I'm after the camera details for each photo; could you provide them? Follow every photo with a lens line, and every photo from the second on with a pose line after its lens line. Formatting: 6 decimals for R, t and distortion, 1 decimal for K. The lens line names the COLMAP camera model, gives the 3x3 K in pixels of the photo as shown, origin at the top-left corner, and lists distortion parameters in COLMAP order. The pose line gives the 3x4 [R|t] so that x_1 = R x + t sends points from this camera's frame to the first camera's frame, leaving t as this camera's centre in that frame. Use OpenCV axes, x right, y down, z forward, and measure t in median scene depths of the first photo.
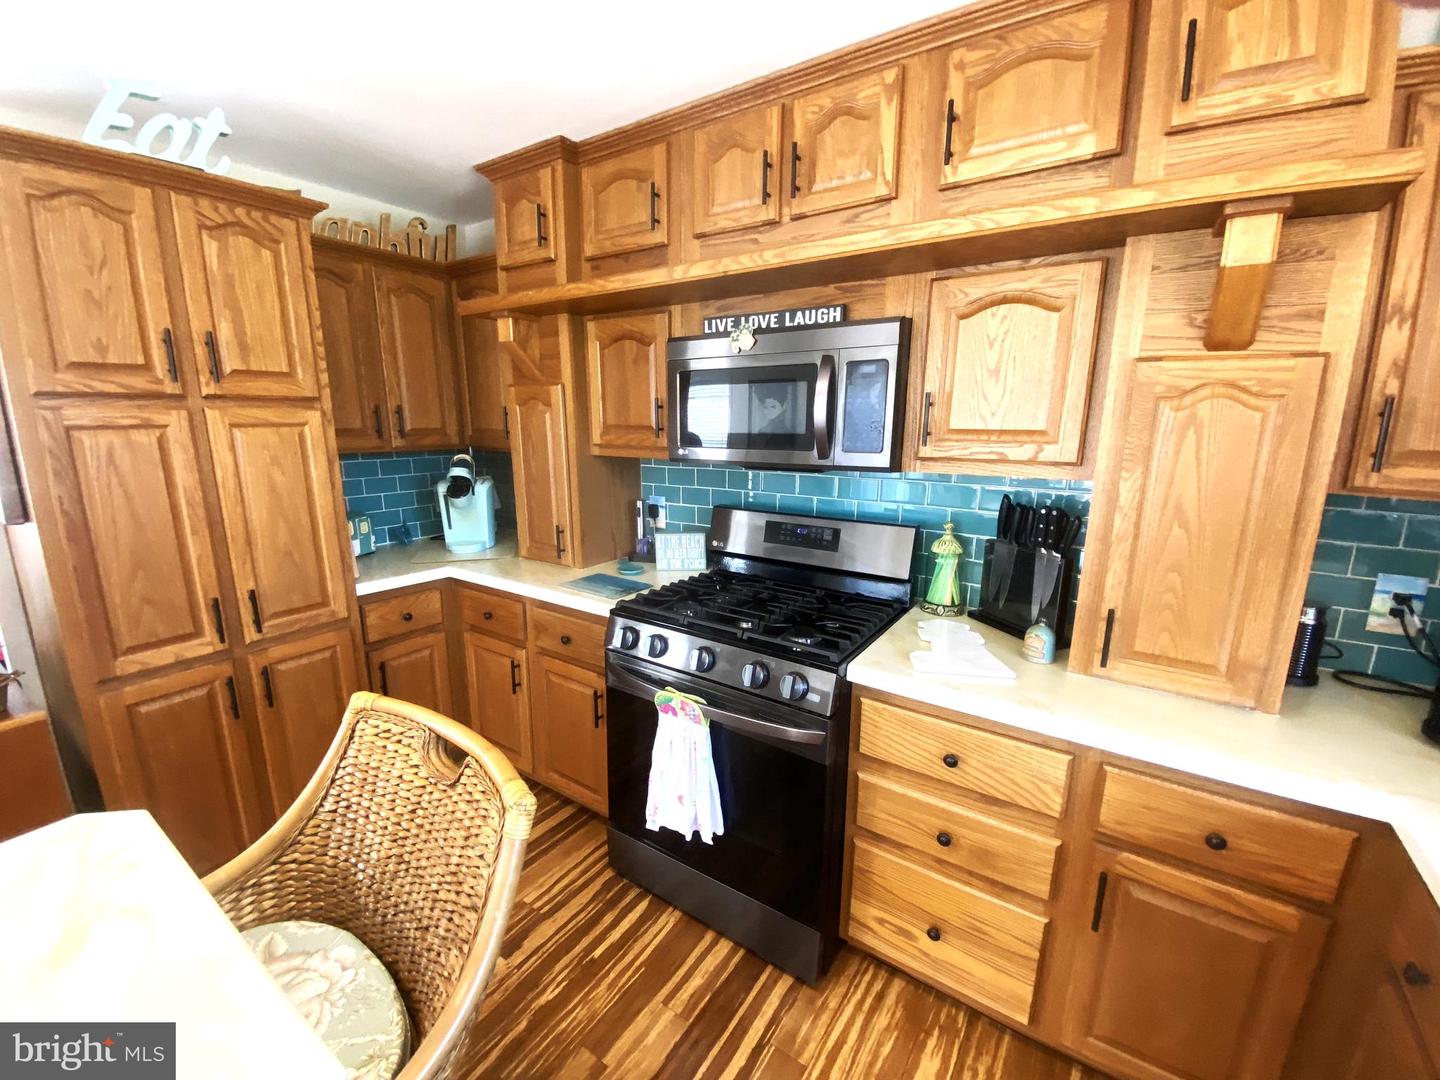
lens RADIAL K [[572.6, 0, 721.8], [0, 572.6, 544.9], [0, 0, 1]] dist [0.001590, -0.011804]
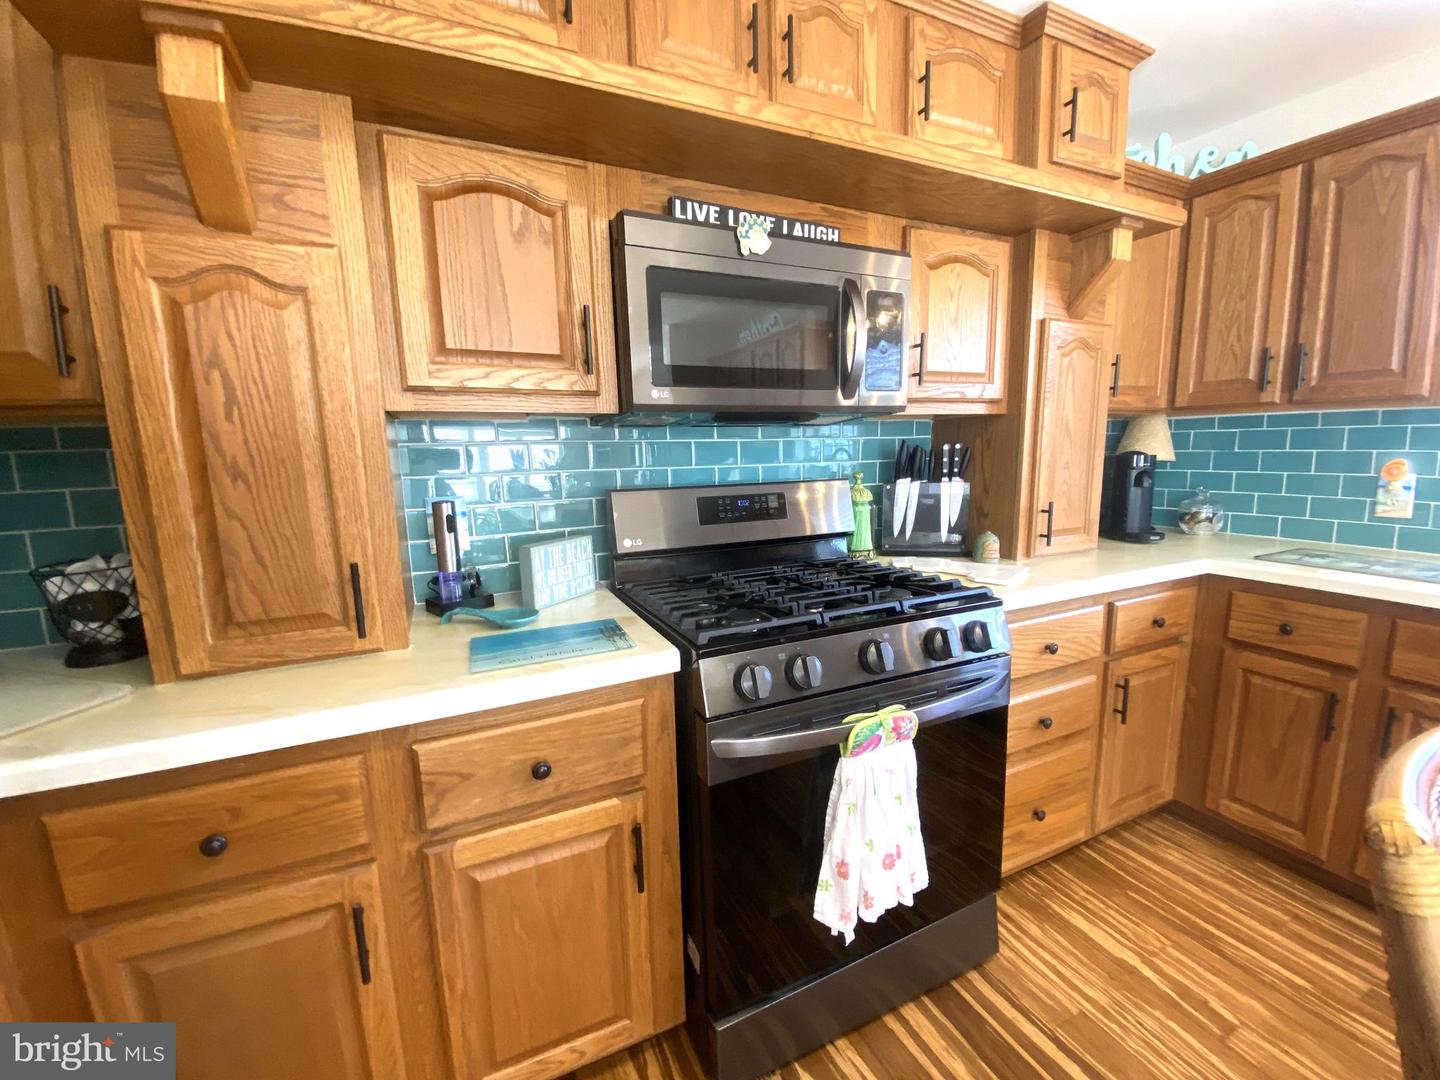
lens RADIAL K [[572.6, 0, 721.8], [0, 572.6, 544.9], [0, 0, 1]] dist [0.001590, -0.011804]
pose [[0.531236, -0.156309, 0.832680, -0.687781], [0.208571, 0.976714, 0.050282, -0.015463], [-0.821149, 0.146961, 0.551467, 0.700825]]
